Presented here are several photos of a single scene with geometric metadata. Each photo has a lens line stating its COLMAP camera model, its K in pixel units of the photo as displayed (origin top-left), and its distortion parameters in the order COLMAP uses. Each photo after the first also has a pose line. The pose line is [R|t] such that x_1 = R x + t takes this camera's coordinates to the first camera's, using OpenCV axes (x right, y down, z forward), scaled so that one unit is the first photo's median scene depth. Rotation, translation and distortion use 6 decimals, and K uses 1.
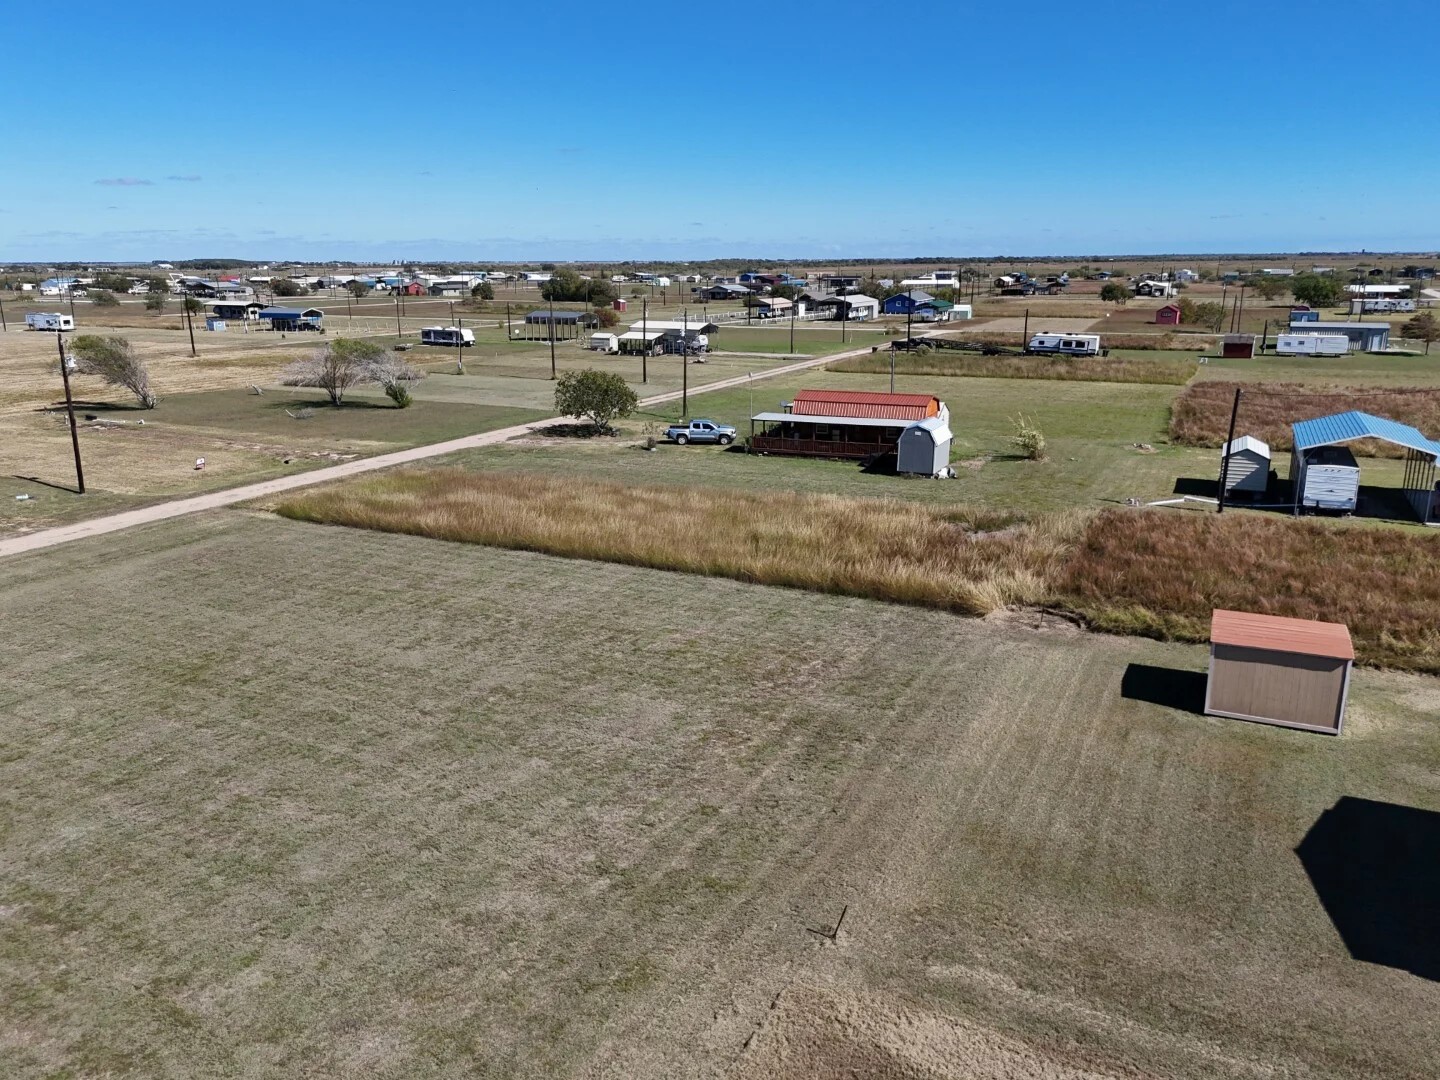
lens RADIAL K [[1063.5, 0, 724.3], [0, 1063.5, 539.2], [0, 0, 1]] dist [0.080493, -0.093847]
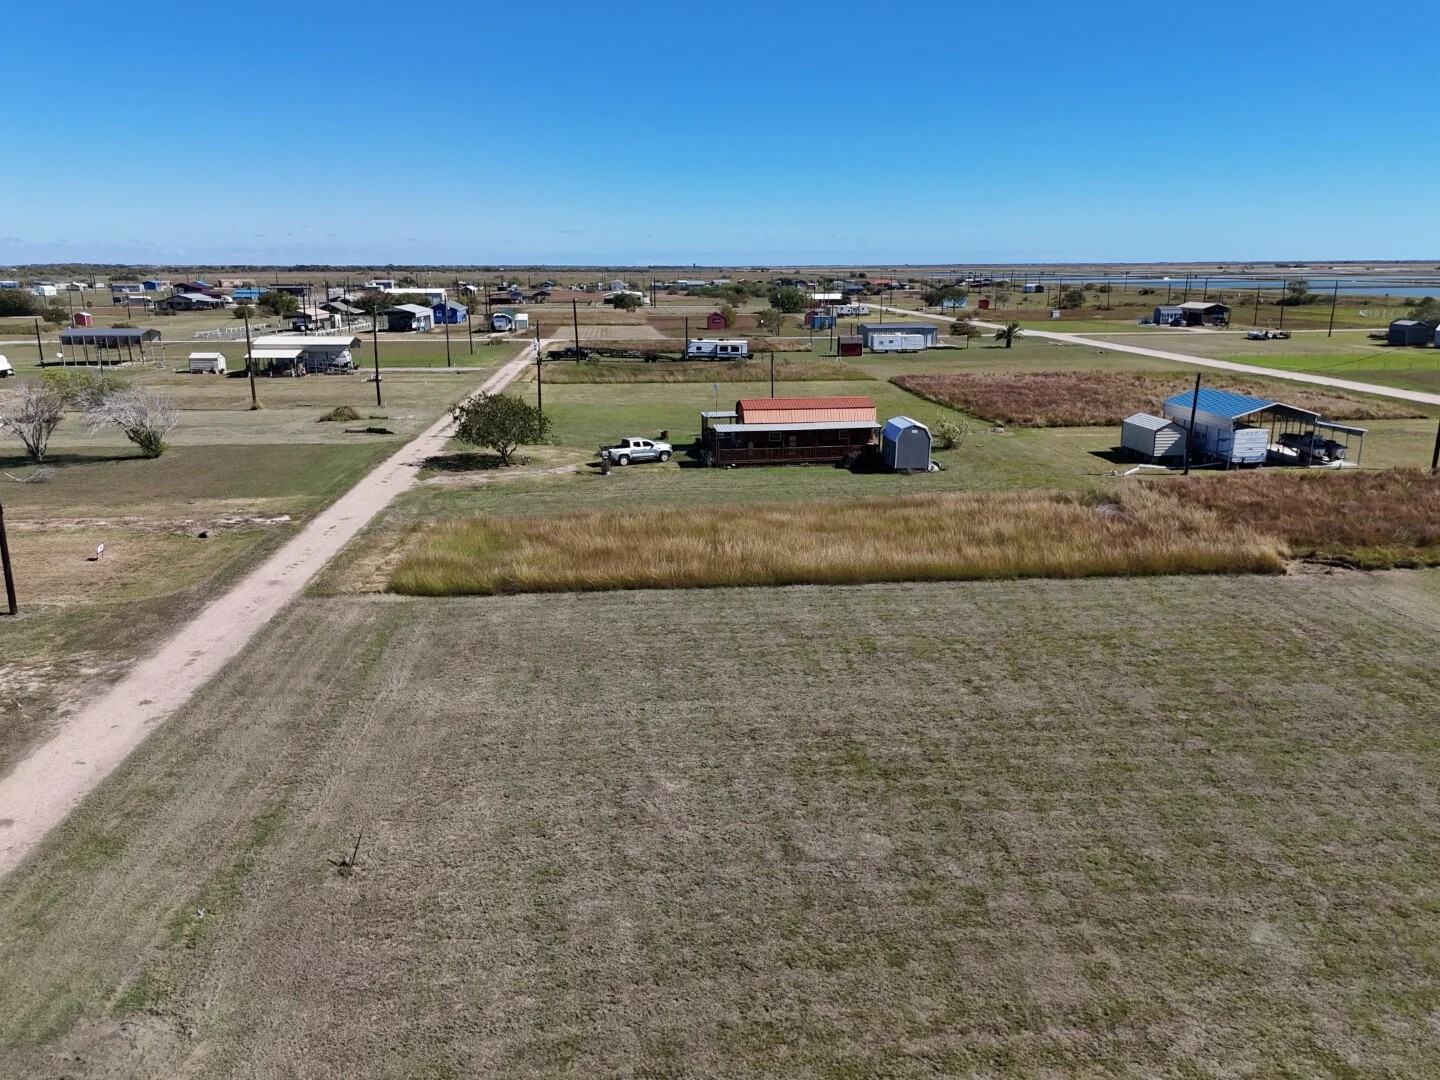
lens RADIAL K [[1063.5, 0, 724.3], [0, 1063.5, 539.2], [0, 0, 1]] dist [0.080493, -0.093847]
pose [[0.850894, -0.126528, 0.509873, -0.507219], [0.130464, 0.991052, 0.028212, -0.044899], [-0.508880, 0.042514, 0.859787, 0.174560]]
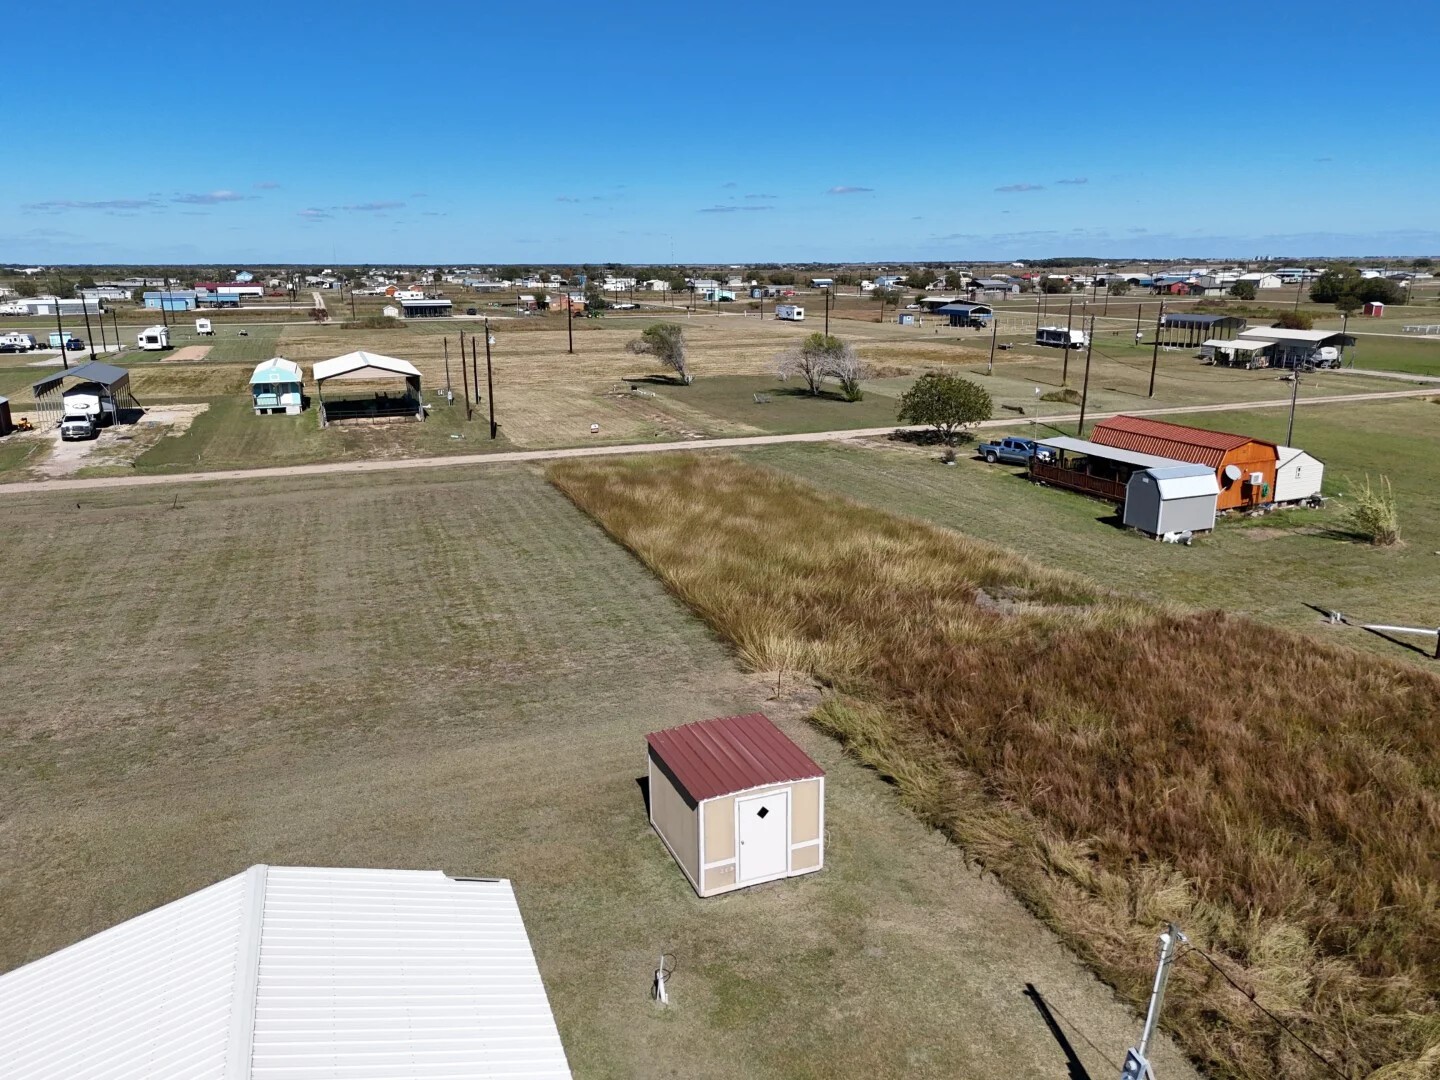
lens RADIAL K [[1059.3, 0, 724.1], [0, 1059.3, 541.1], [0, 0, 1]] dist [0.062158, -0.055853]
pose [[0.736033, 0.173535, -0.654325, 0.451211], [-0.170166, 0.982977, 0.069283, -0.053206], [0.655209, 0.060349, 0.753033, 0.189508]]
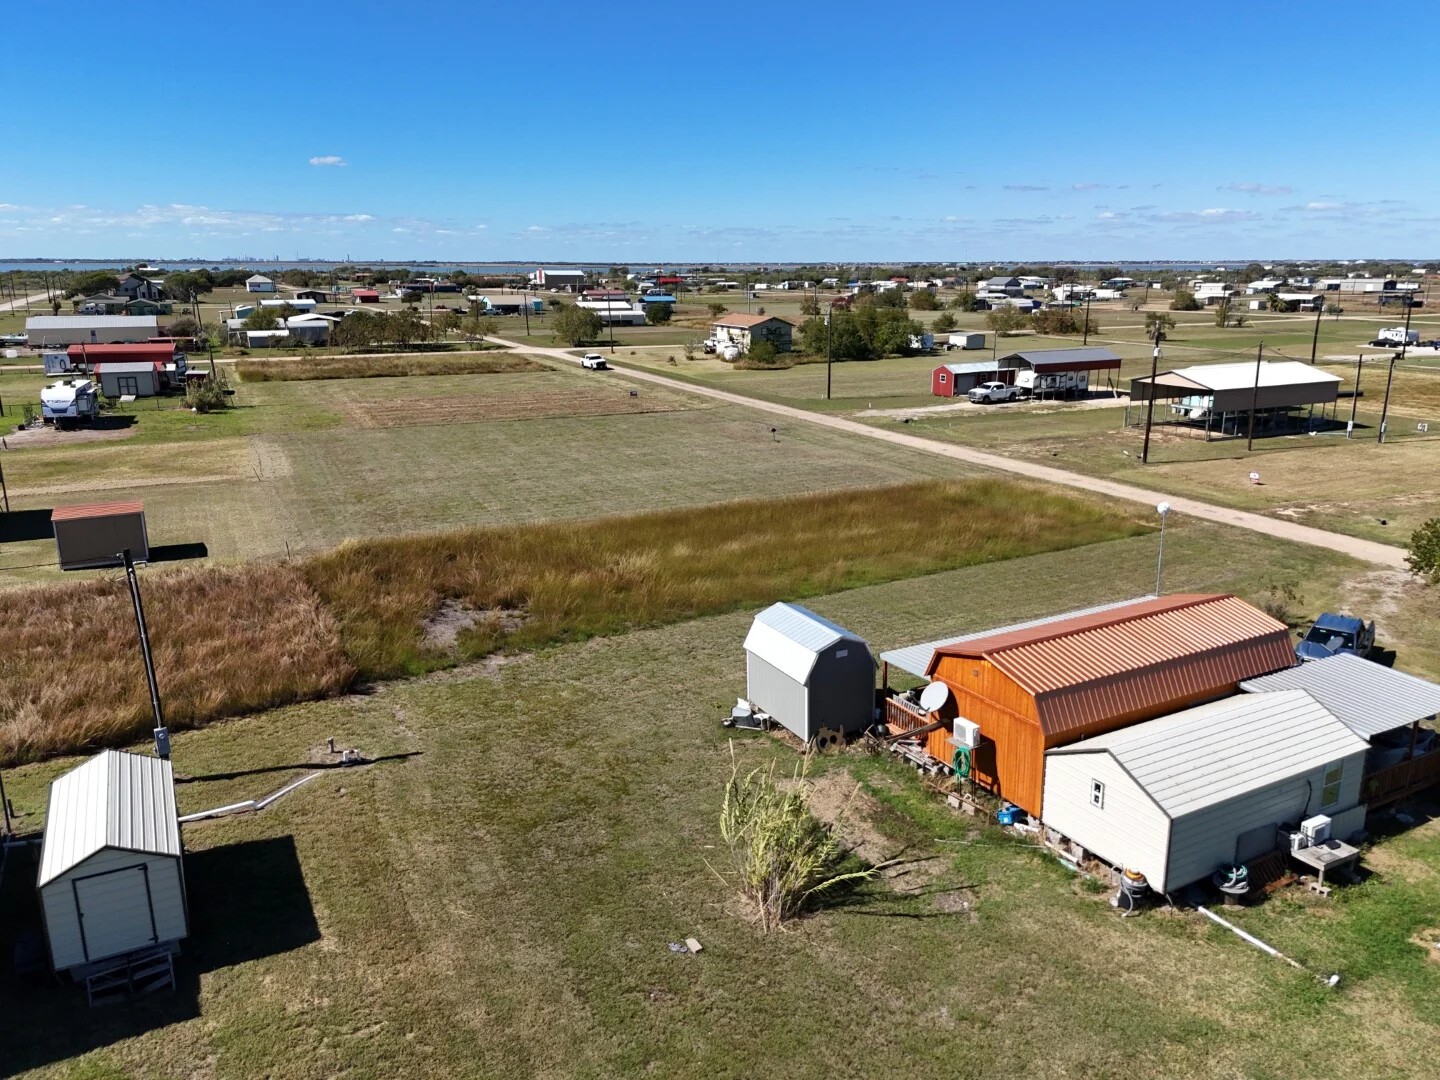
lens RADIAL K [[1059.3, 0, 724.1], [0, 1059.3, 541.1], [0, 0, 1]] dist [0.062158, -0.055853]
pose [[-0.596261, 0.211424, -0.774450, 0.548022], [-0.198900, 0.895713, 0.397664, -0.309365], [0.777761, 0.391150, -0.492026, 1.142263]]
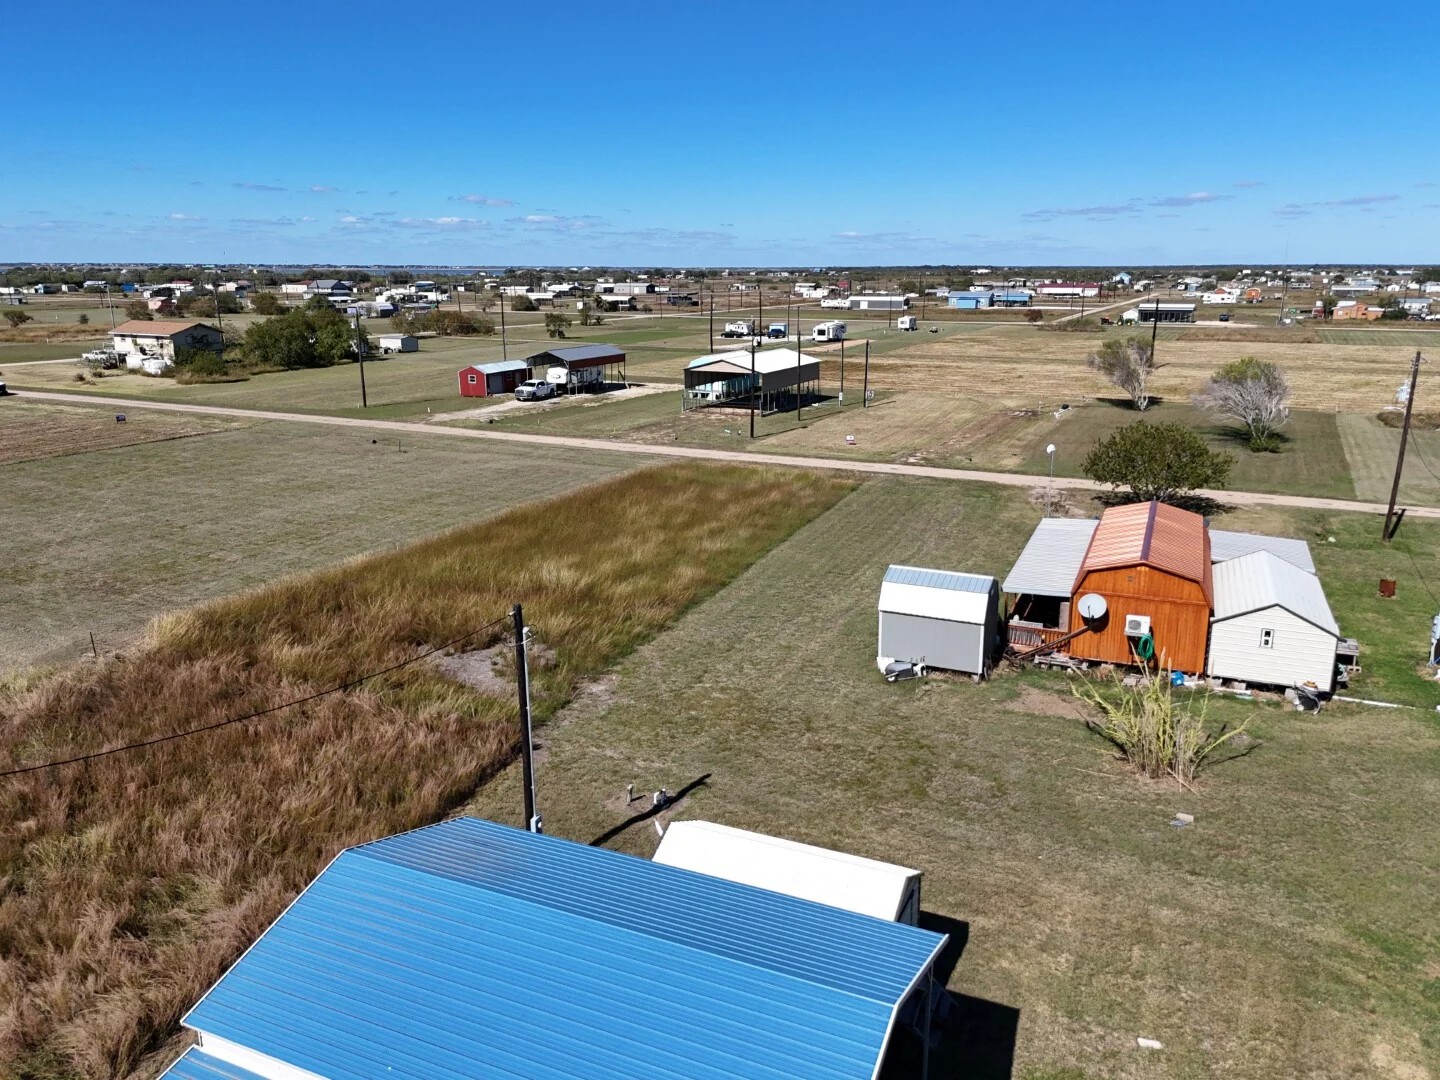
lens RADIAL K [[1063.5, 0, 724.3], [0, 1063.5, 539.2], [0, 0, 1]] dist [0.080493, -0.093847]
pose [[0.013858, 0.254736, -0.966911, 0.678428], [-0.255426, 0.935823, 0.242885, -0.220032], [0.966729, 0.243608, 0.078034, 0.815078]]
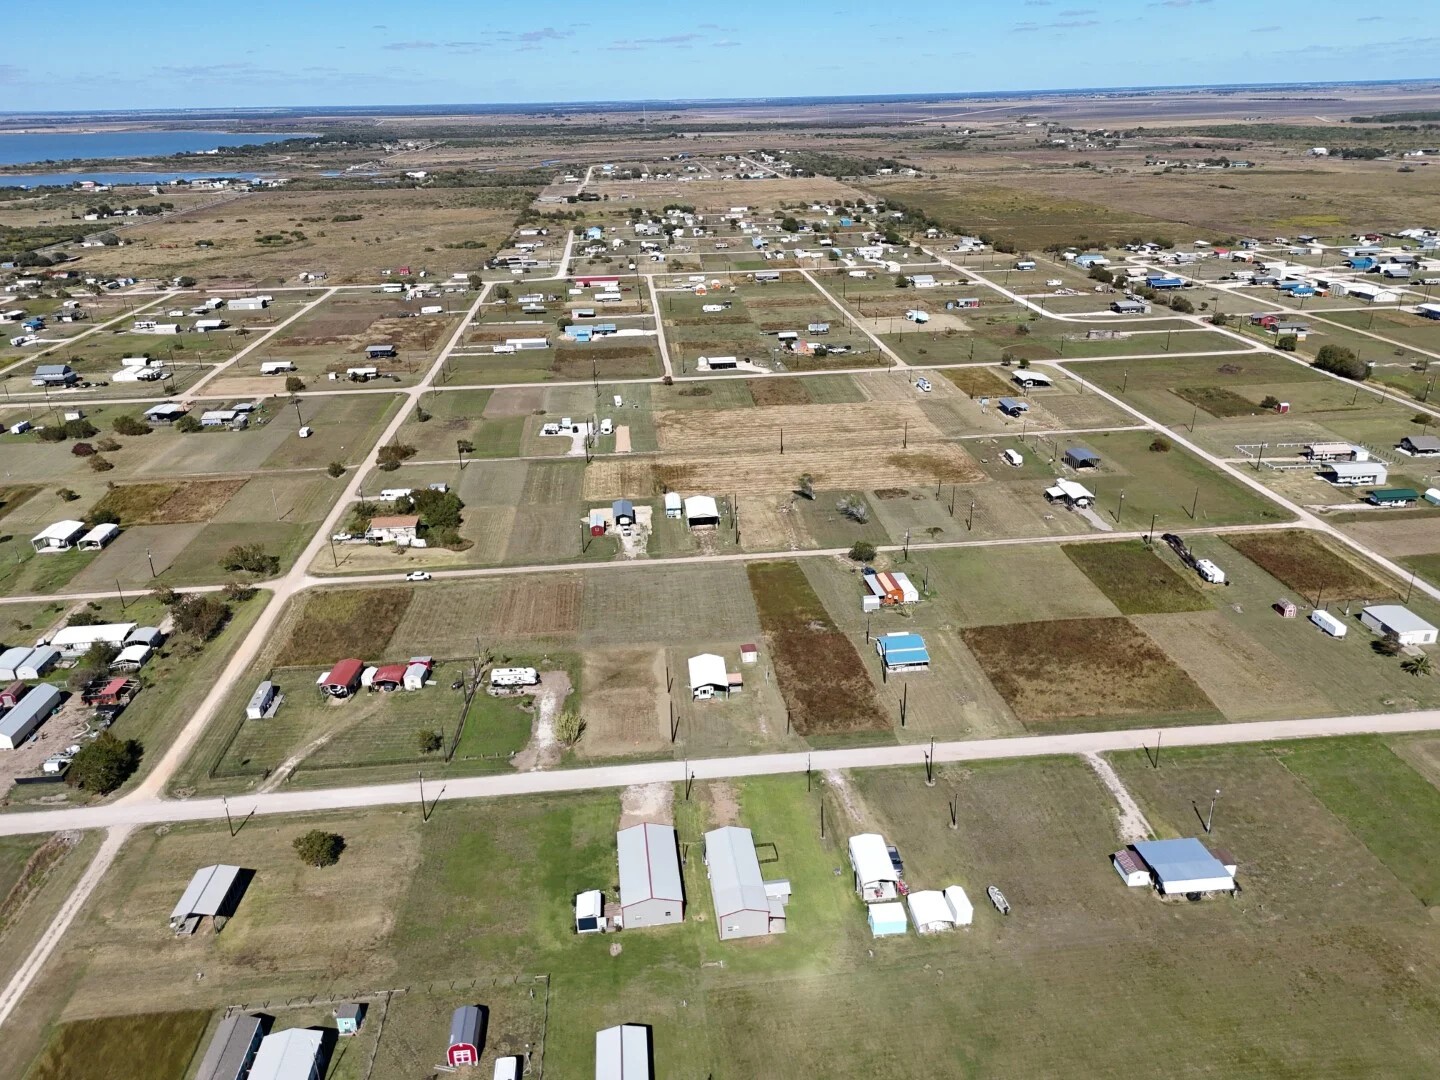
lens RADIAL K [[1059.3, 0, 724.1], [0, 1059.3, 541.1], [0, 0, 1]] dist [0.062158, -0.055853]
pose [[0.533552, 0.325511, -0.780618, 2.628376], [-0.199811, 0.945357, 0.257635, -1.095112], [0.821826, 0.018514, 0.569437, -1.462586]]
